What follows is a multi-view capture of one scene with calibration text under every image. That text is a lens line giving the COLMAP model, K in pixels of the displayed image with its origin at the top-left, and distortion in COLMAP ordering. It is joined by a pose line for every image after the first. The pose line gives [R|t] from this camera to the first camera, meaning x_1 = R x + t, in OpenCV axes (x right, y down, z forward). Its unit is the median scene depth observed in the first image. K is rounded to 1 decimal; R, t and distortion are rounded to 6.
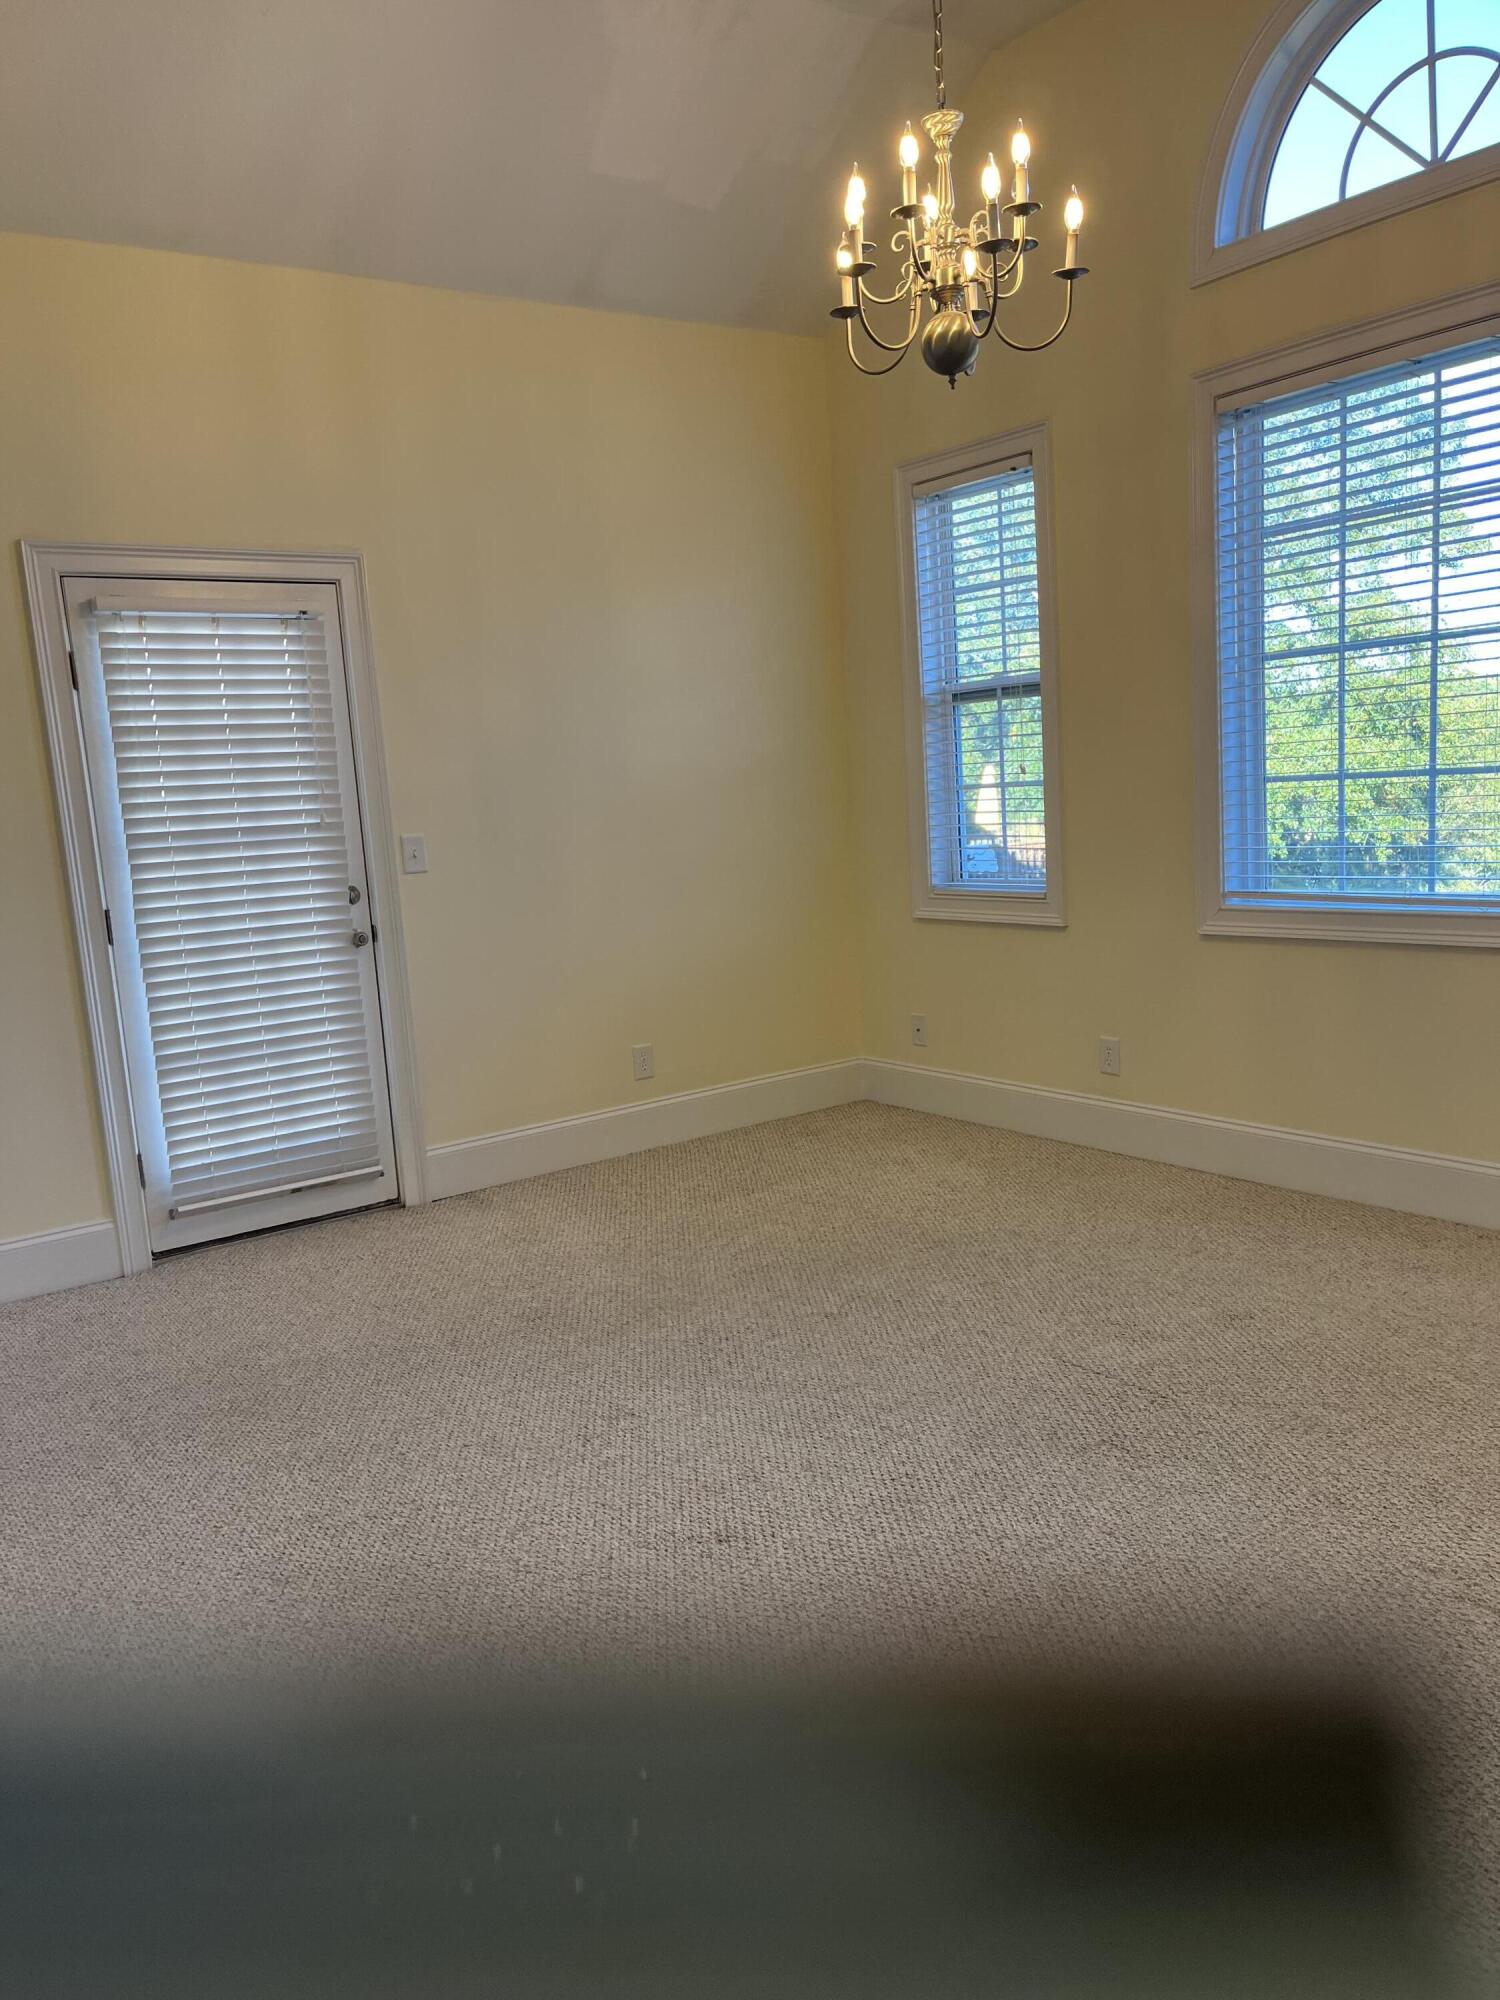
lens RADIAL K [[1501.9, 0, 741.0], [0, 1501.9, 1005.2], [0, 0, 1]] dist [0.061445, -0.087072]
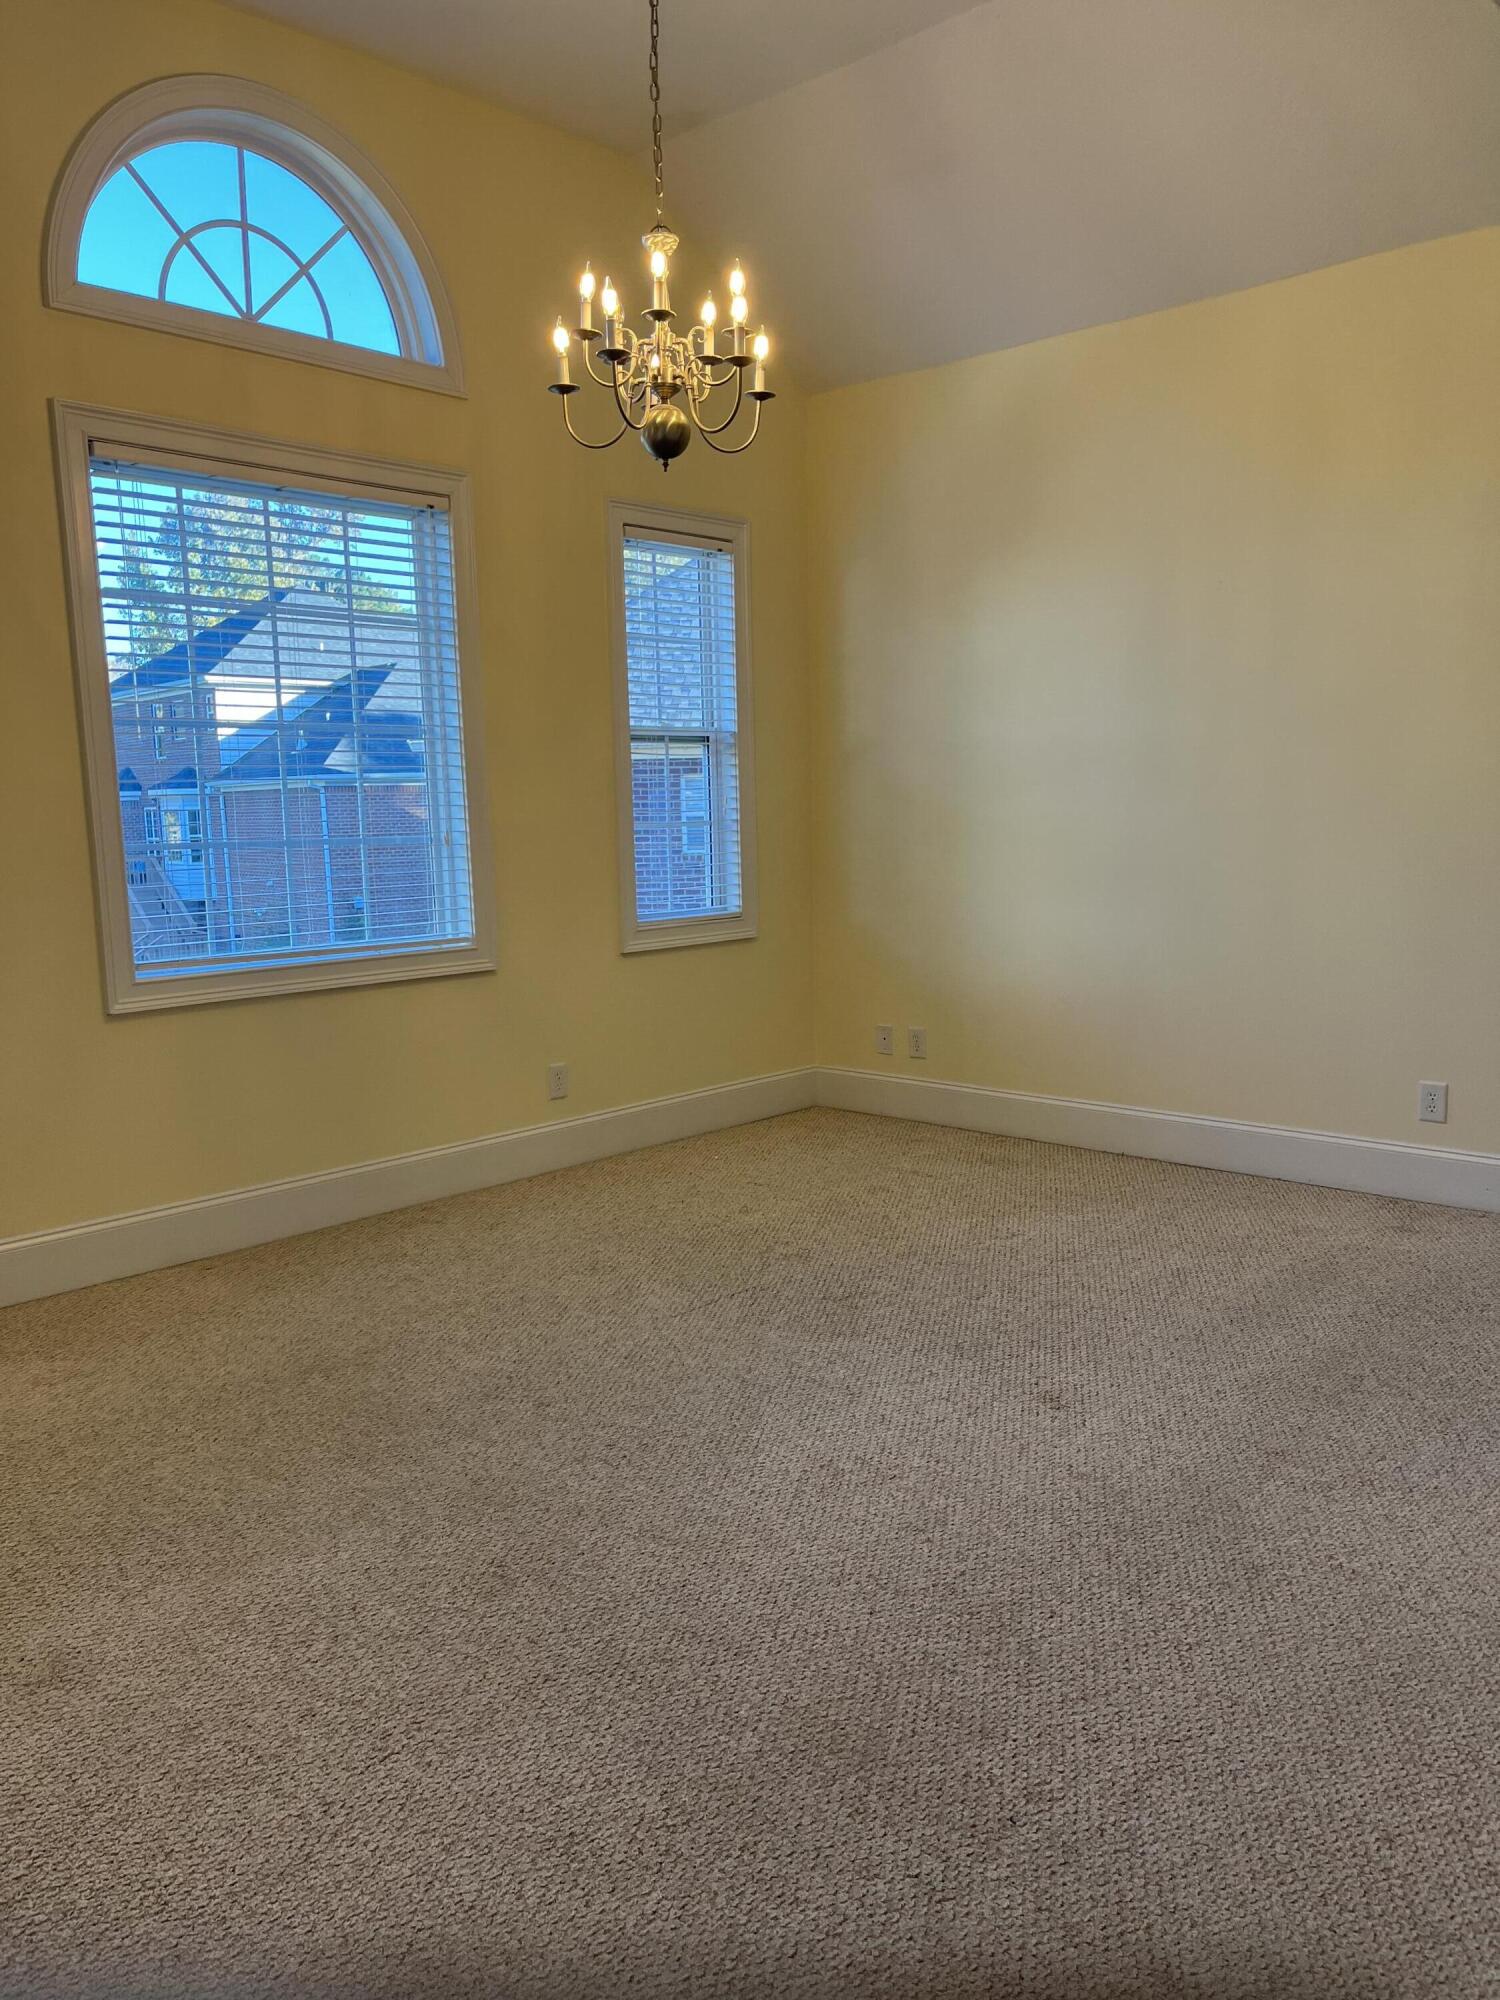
lens RADIAL K [[1501.9, 0, 739.7], [0, 1501.9, 1001.4], [0, 0, 1]] dist [0.061445, -0.087072]
pose [[-0.193289, -0.055424, 0.979575, -0.774061], [0.178552, 0.979744, 0.090665, -0.082136], [-0.964758, 0.192430, -0.179477, 0.942658]]
